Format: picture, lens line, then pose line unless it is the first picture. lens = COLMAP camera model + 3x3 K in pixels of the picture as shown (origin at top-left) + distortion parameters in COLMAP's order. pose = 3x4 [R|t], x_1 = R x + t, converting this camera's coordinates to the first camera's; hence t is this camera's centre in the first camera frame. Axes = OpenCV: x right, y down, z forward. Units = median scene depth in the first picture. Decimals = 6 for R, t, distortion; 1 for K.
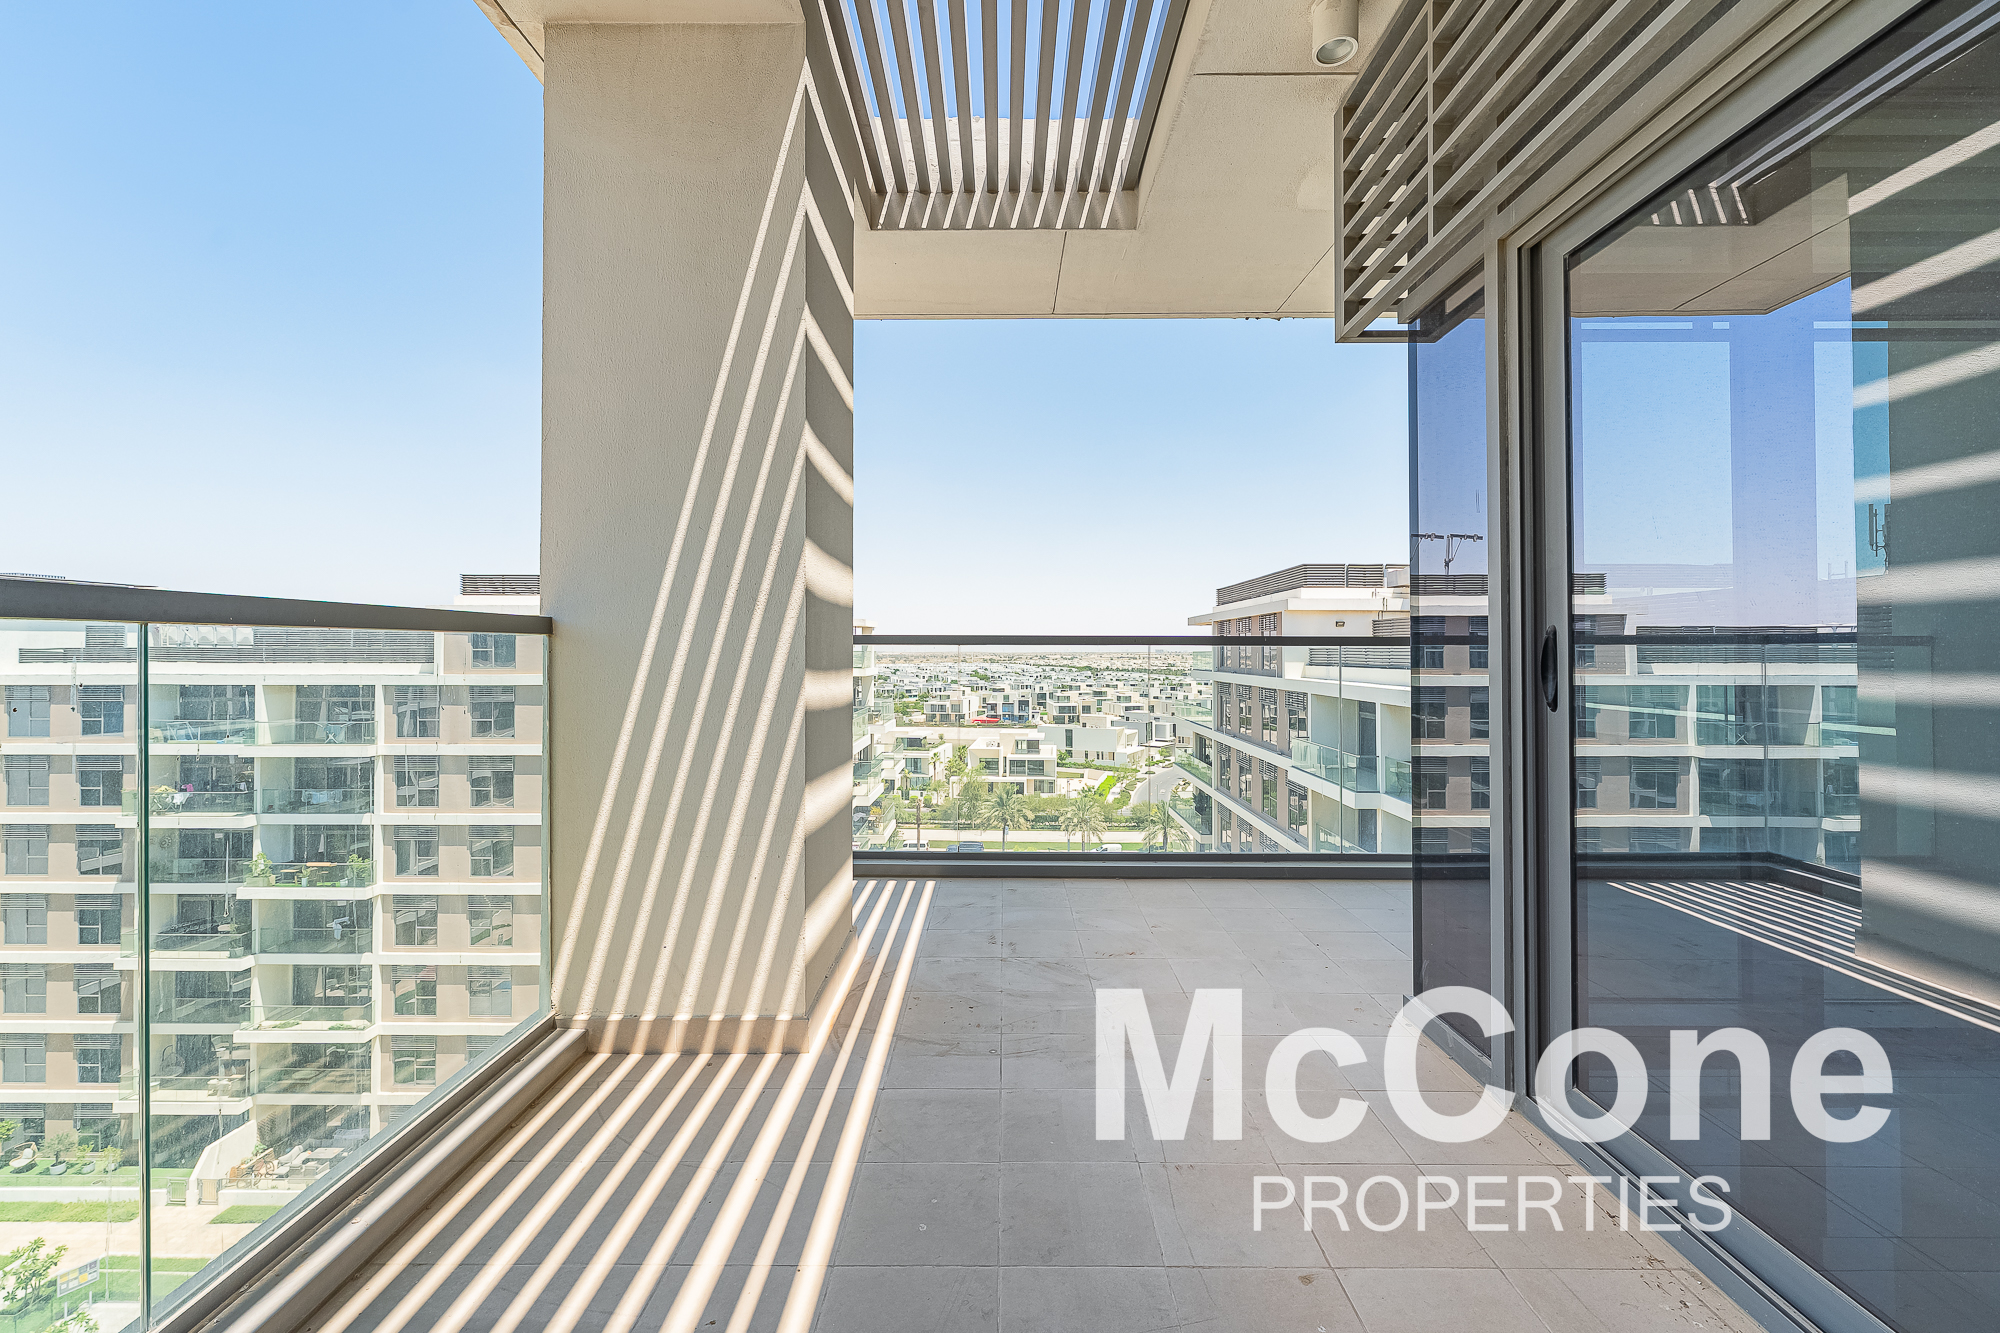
lens RADIAL K [[805.6, 0, 993.2], [0, 805.6, 649.8], [0, 0, 1]] dist [0.008279, -0.002493]
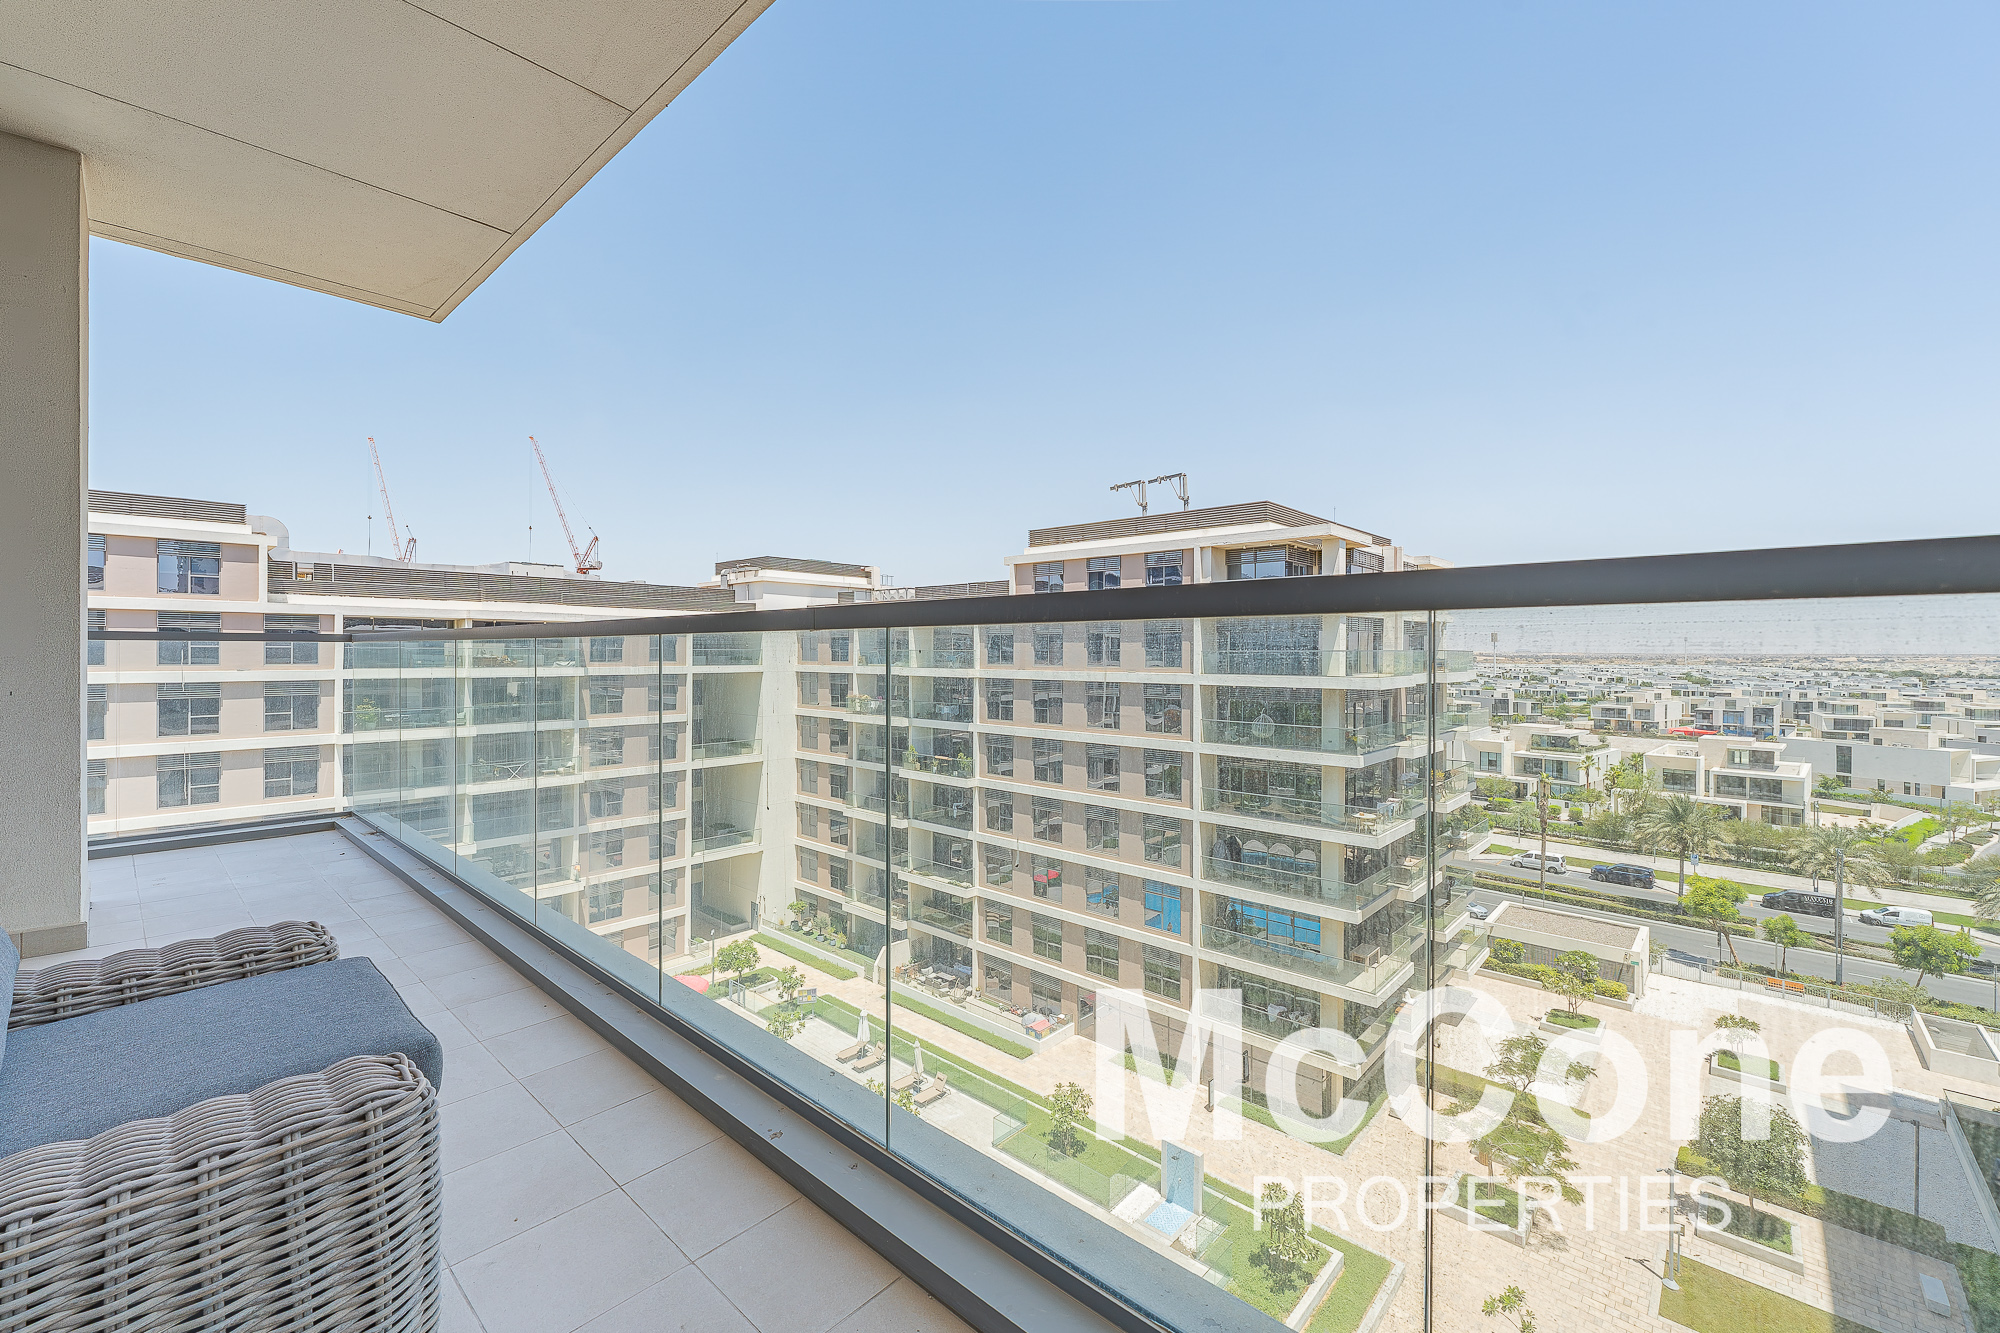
lens RADIAL K [[805.6, 0, 988.0], [0, 805.6, 652.8], [0, 0, 1]] dist [0.008279, -0.002493]
pose [[0.743012, 0.001095, -0.669277, 0.096121], [0.004356, 0.999970, 0.006472, 0.080483], [0.669263, -0.007724, 0.742985, 0.068521]]
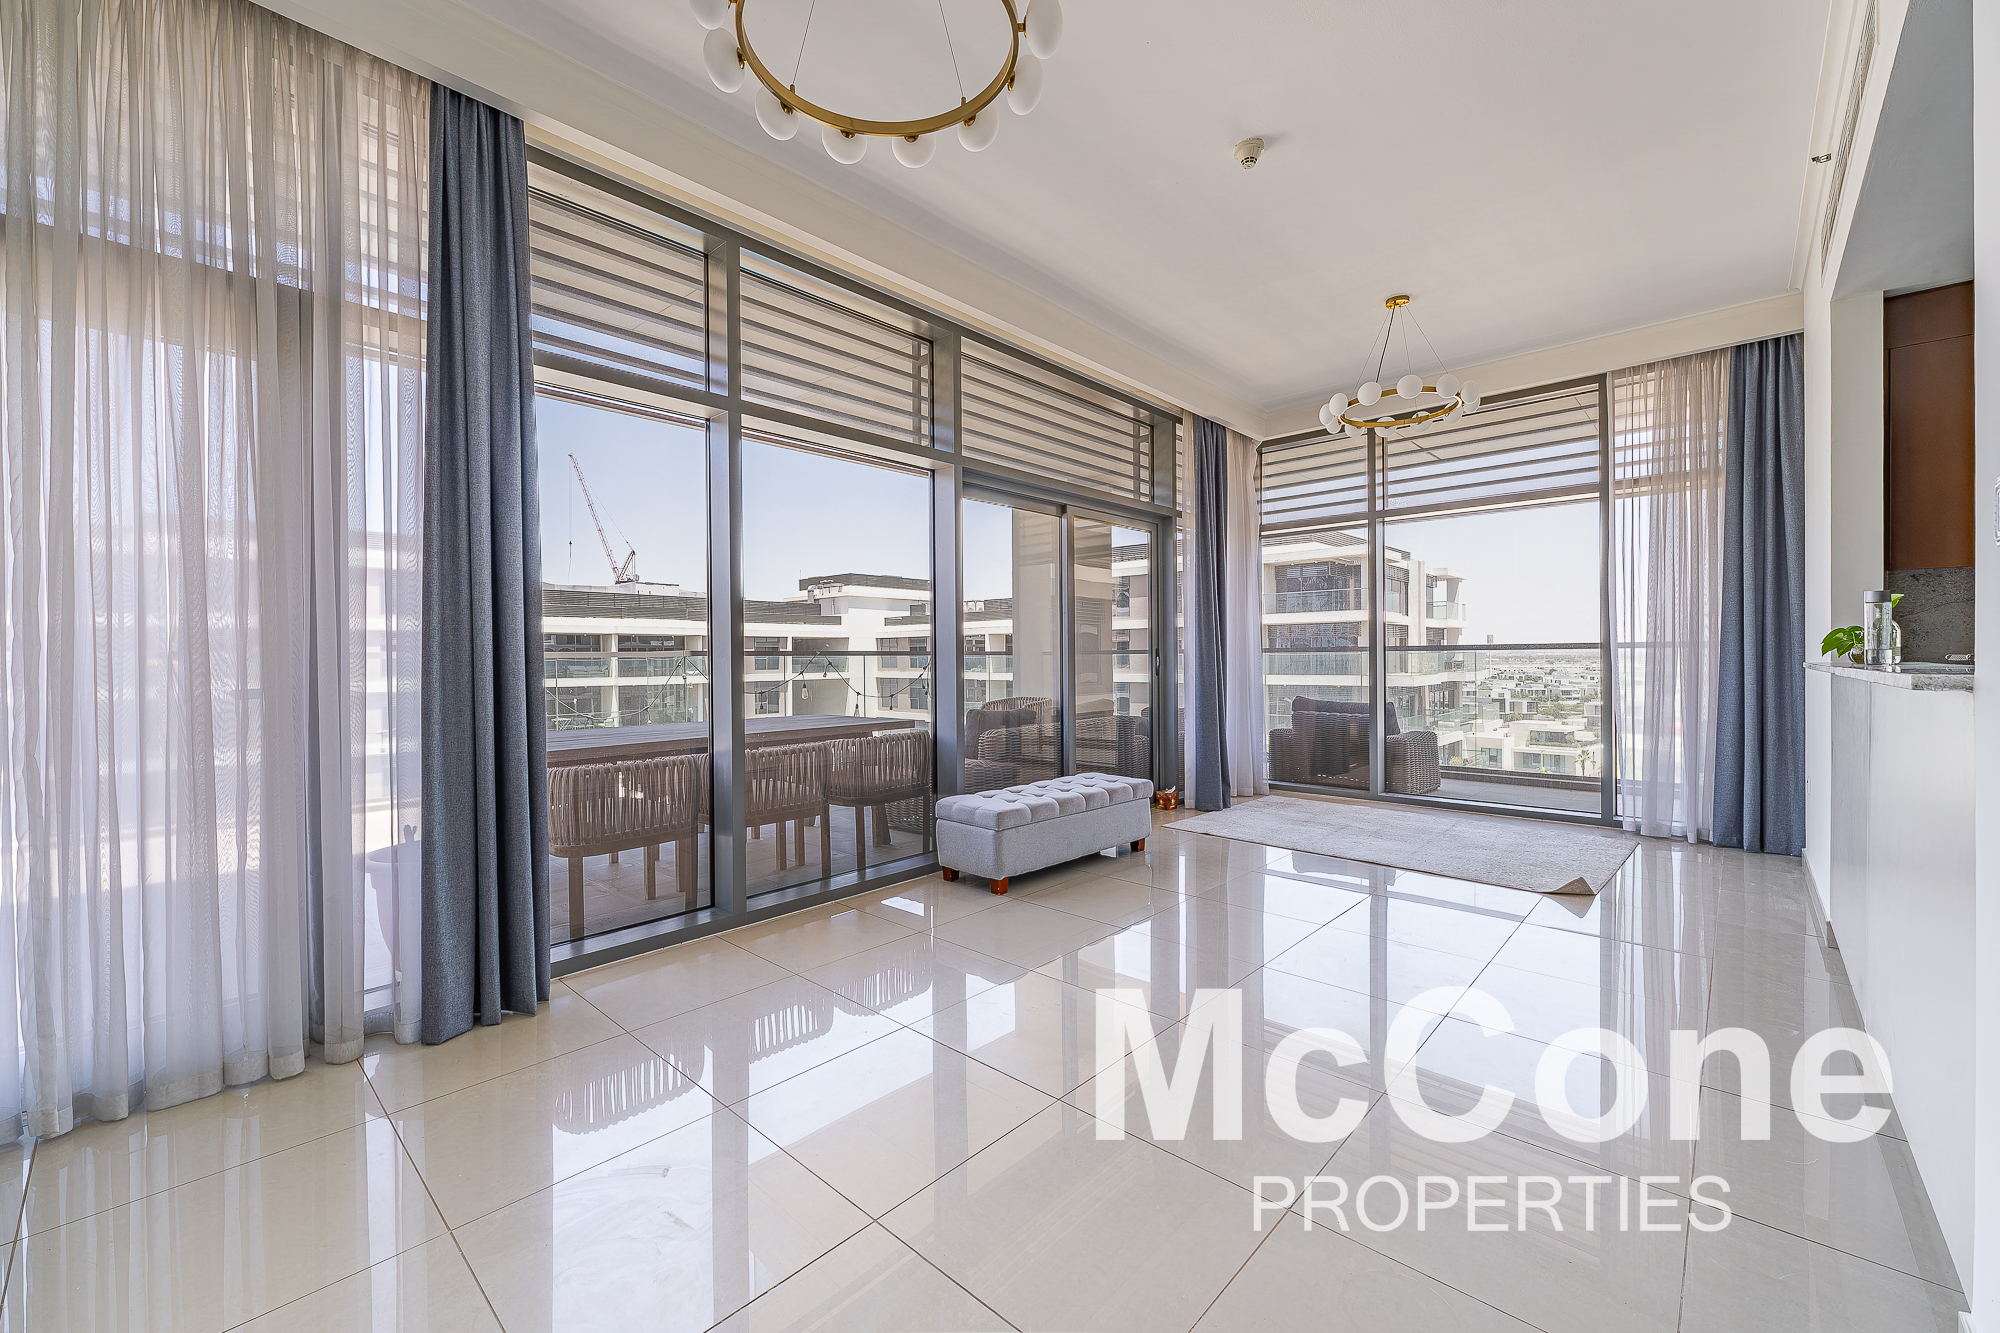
lens RADIAL K [[805.6, 0, 1002.9], [0, 805.6, 660.9], [0, 0, 1]] dist [0.008279, -0.002493]
pose [[0.755022, -0.006079, -0.655671, 0.105654], [0.015978, 0.999831, 0.009129, 0.078022], [0.655505, -0.017369, 0.754991, -0.125757]]
